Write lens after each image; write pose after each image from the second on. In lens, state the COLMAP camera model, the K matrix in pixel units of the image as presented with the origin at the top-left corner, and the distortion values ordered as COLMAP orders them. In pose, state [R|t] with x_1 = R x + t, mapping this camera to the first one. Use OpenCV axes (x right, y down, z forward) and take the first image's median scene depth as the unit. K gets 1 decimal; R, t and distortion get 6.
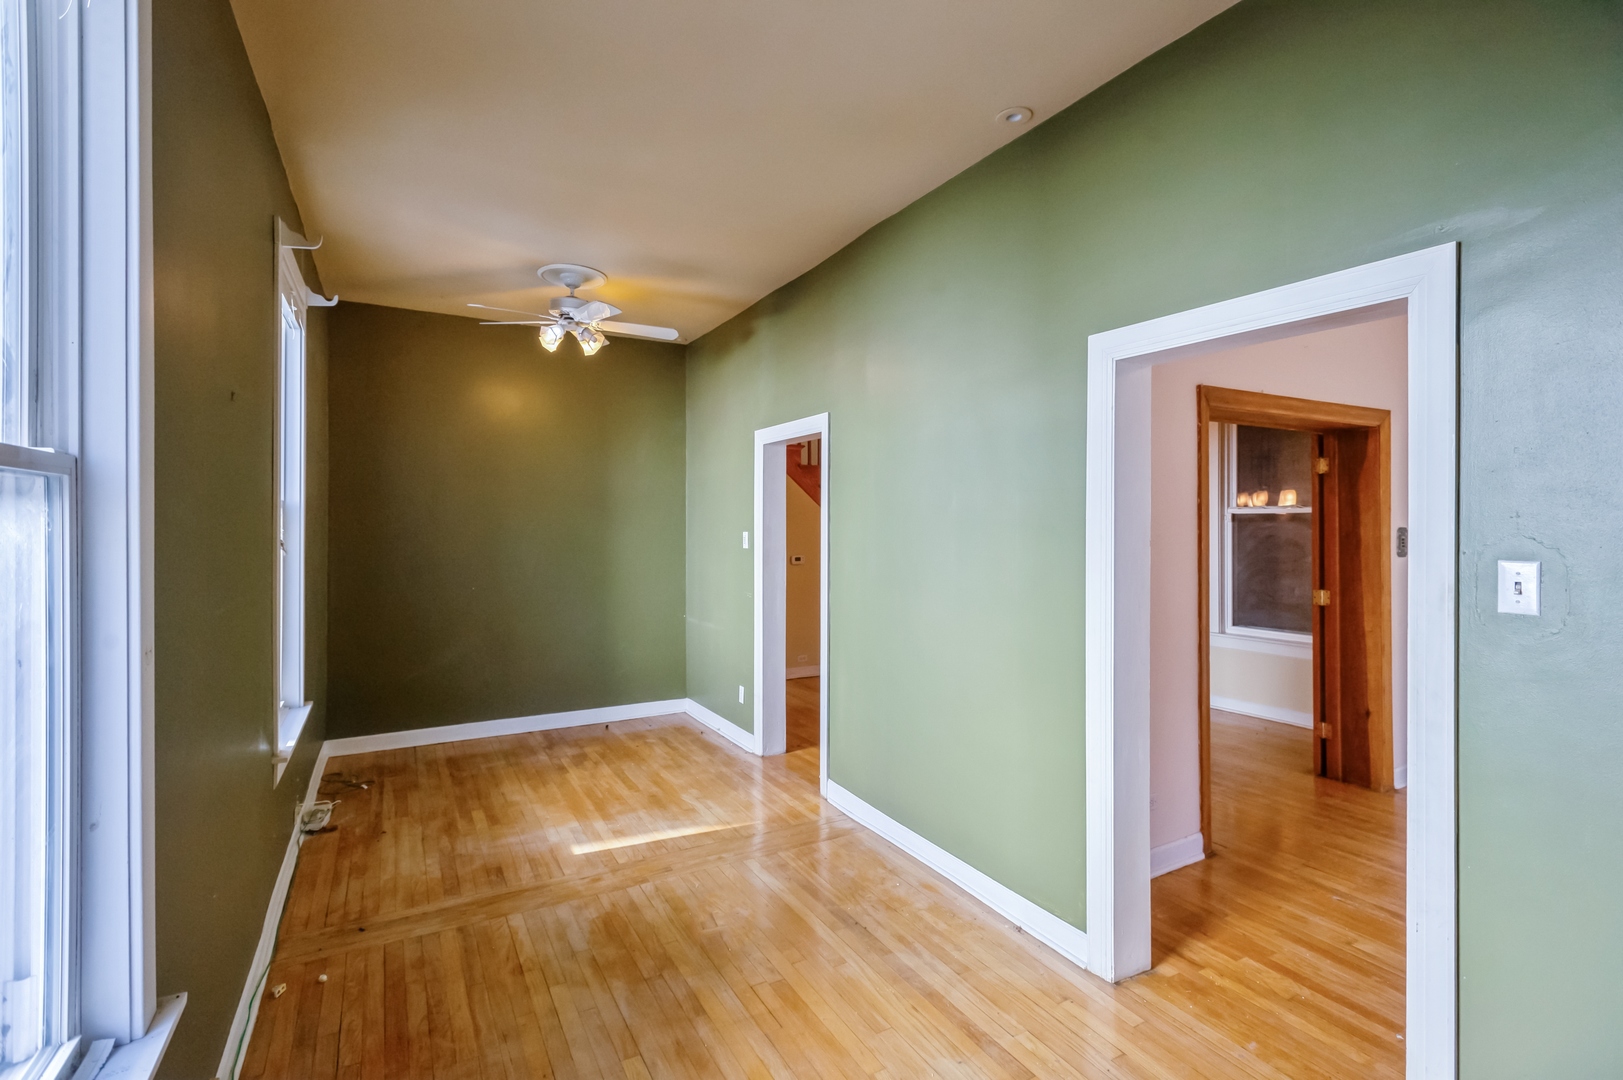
lens RADIAL K [[768.5, 0, 810.9], [0, 768.5, 535.5], [0, 0, 1]] dist [0.010546, -0.000287]
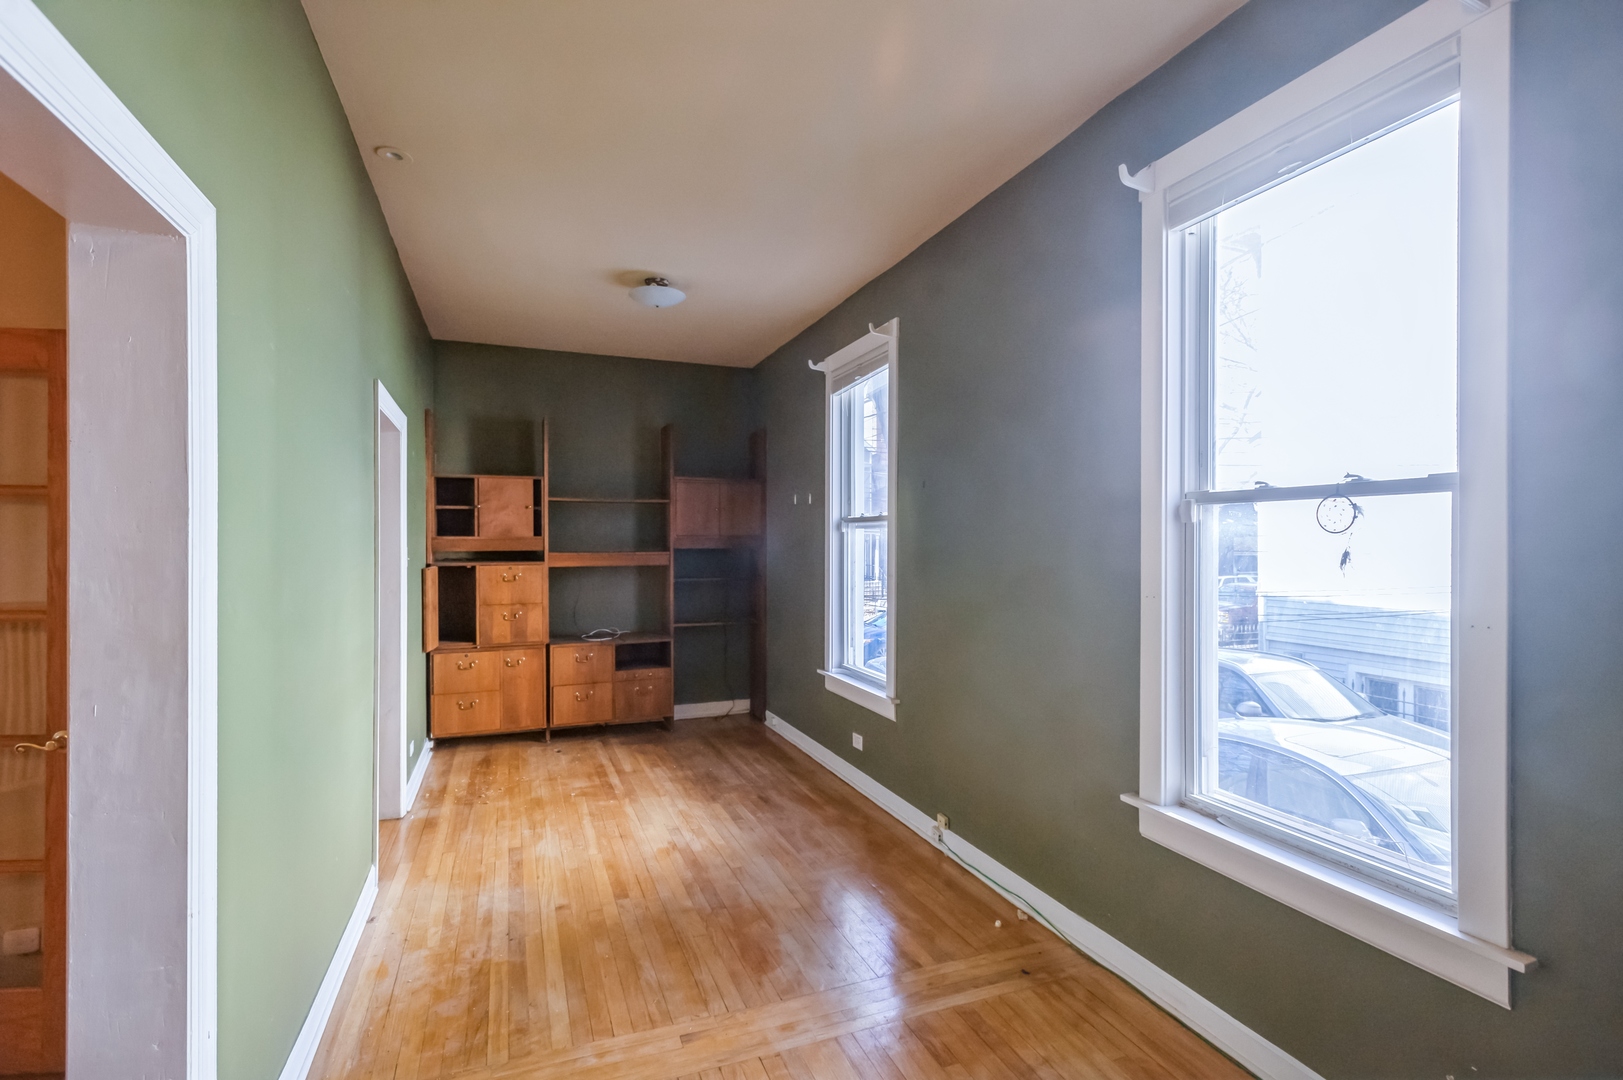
lens RADIAL K [[768.5, 0, 809.8], [0, 768.5, 537.6], [0, 0, 1]] dist [0.010546, -0.000287]
pose [[-0.991885, -0.000558, 0.127140, -0.463248], [0.000058, 0.999988, 0.004842, -0.009490], [-0.127142, 0.004810, -0.991873, 2.023198]]
